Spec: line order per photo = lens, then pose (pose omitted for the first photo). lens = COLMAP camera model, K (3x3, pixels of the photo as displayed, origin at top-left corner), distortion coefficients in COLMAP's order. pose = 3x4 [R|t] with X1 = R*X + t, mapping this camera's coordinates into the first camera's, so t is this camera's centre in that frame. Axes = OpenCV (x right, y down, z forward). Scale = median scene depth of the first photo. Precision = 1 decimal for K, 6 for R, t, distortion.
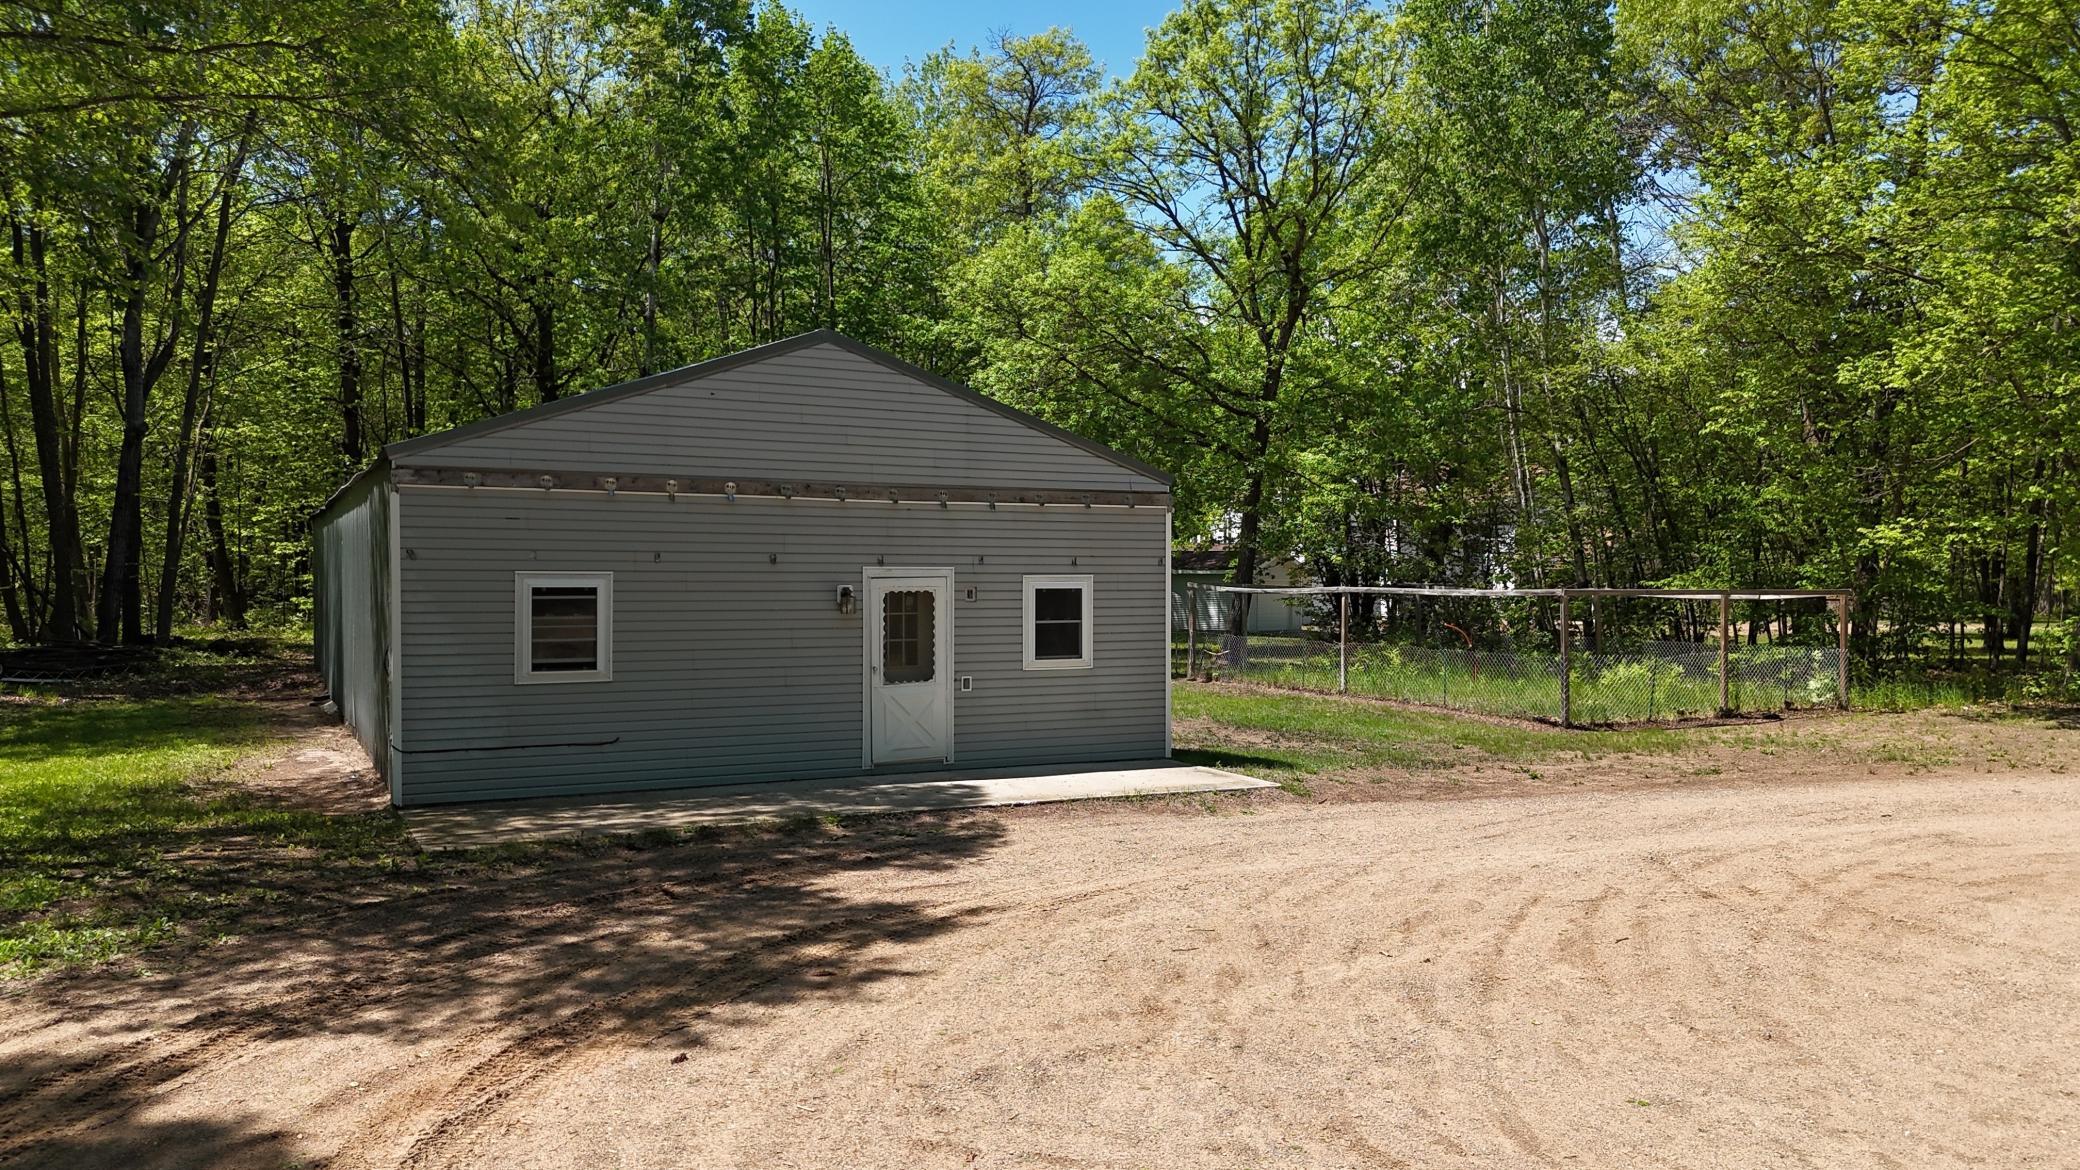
lens RADIAL K [[1539.4, 0, 1041.3], [0, 1539.4, 581.6], [0, 0, 1]] dist [0.057568, -0.042858]
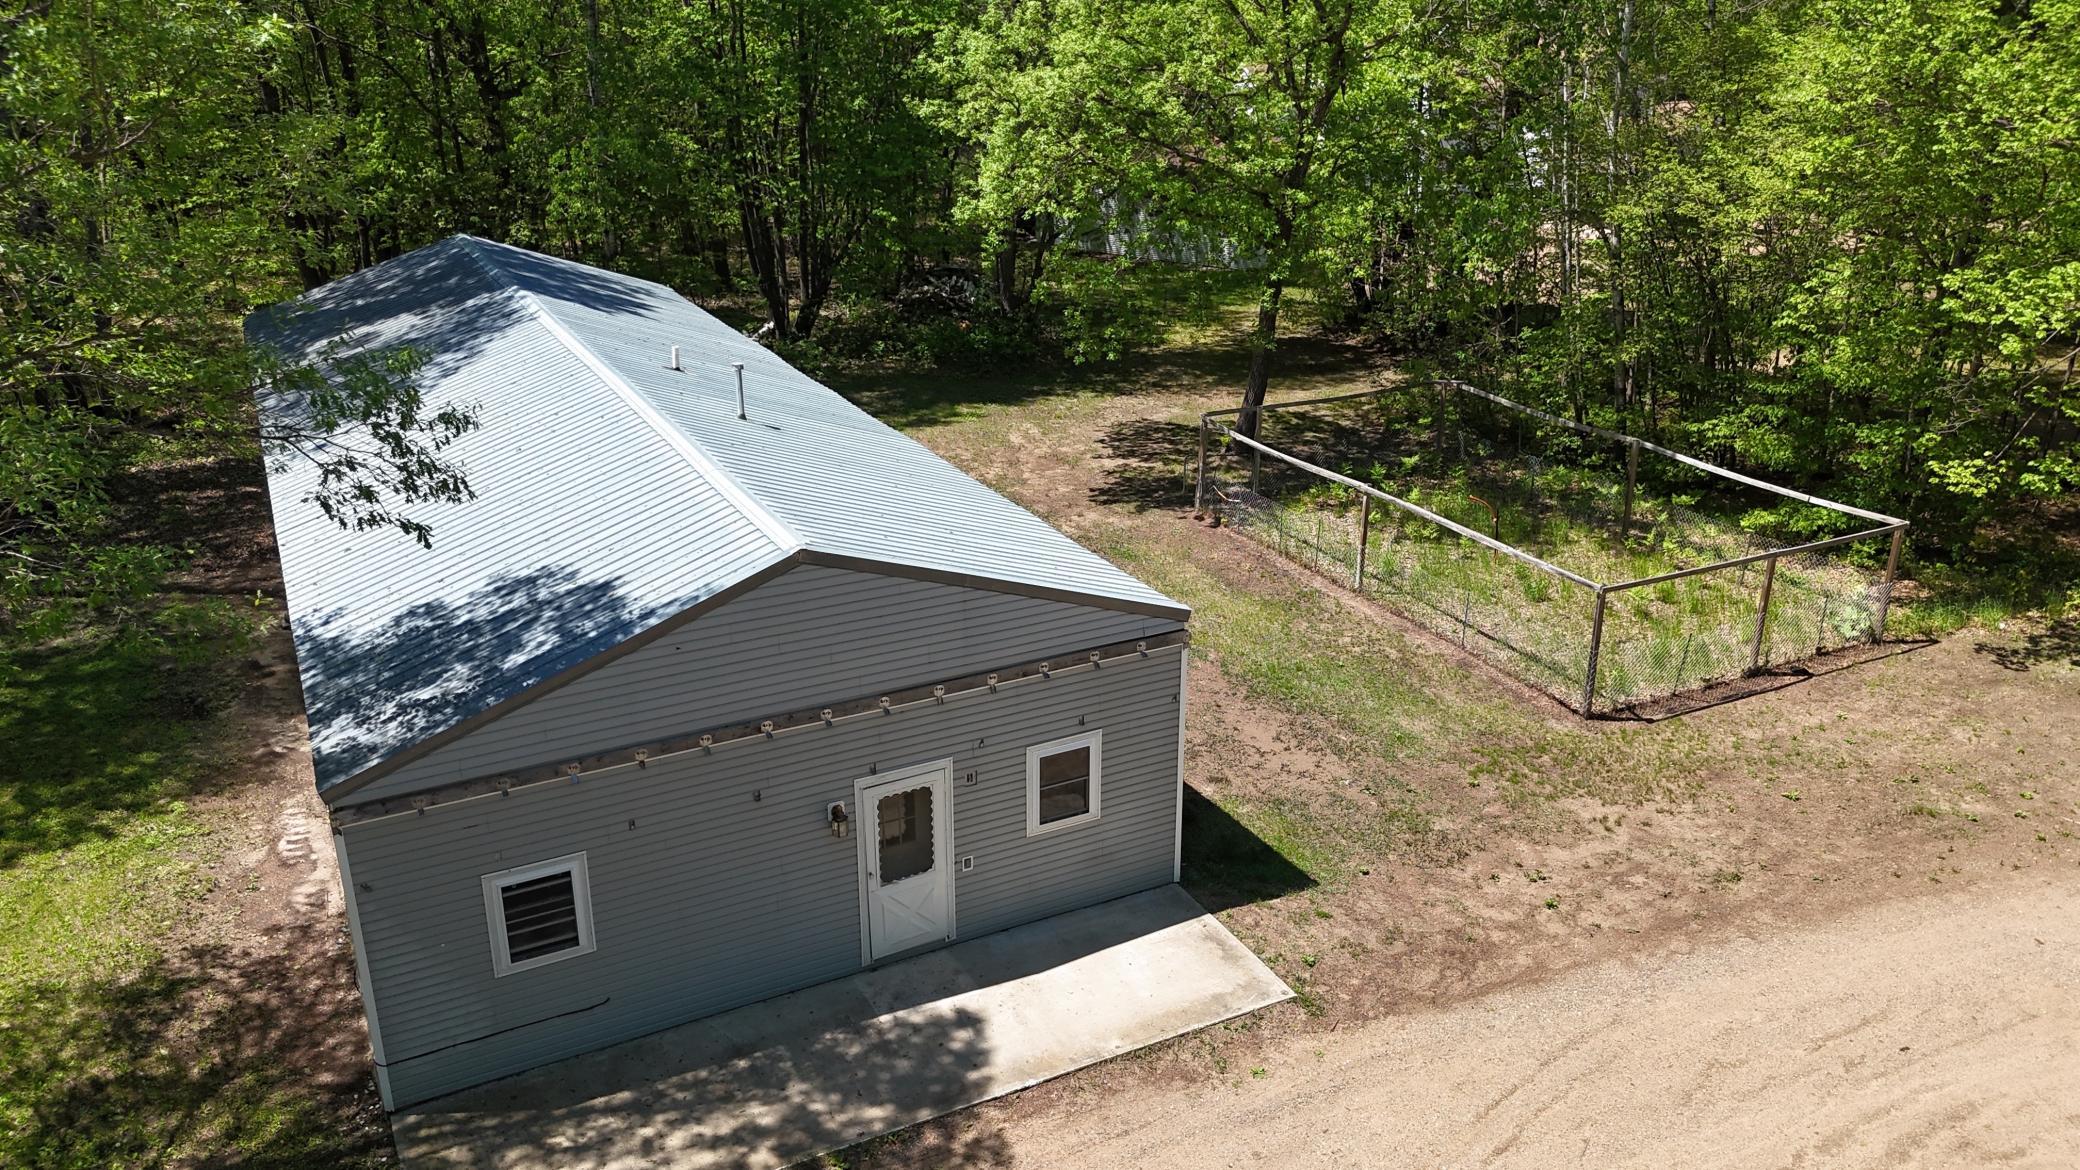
lens RADIAL K [[1539.4, 0, 1038.9], [0, 1539.4, 581.0], [0, 0, 1]] dist [0.057568, -0.042858]
pose [[0.999999, -0.000065, 0.001288, -0.005841], [-0.000385, 0.937952, 0.346766, -0.434678], [-0.001231, -0.346766, 0.937951, 0.165944]]
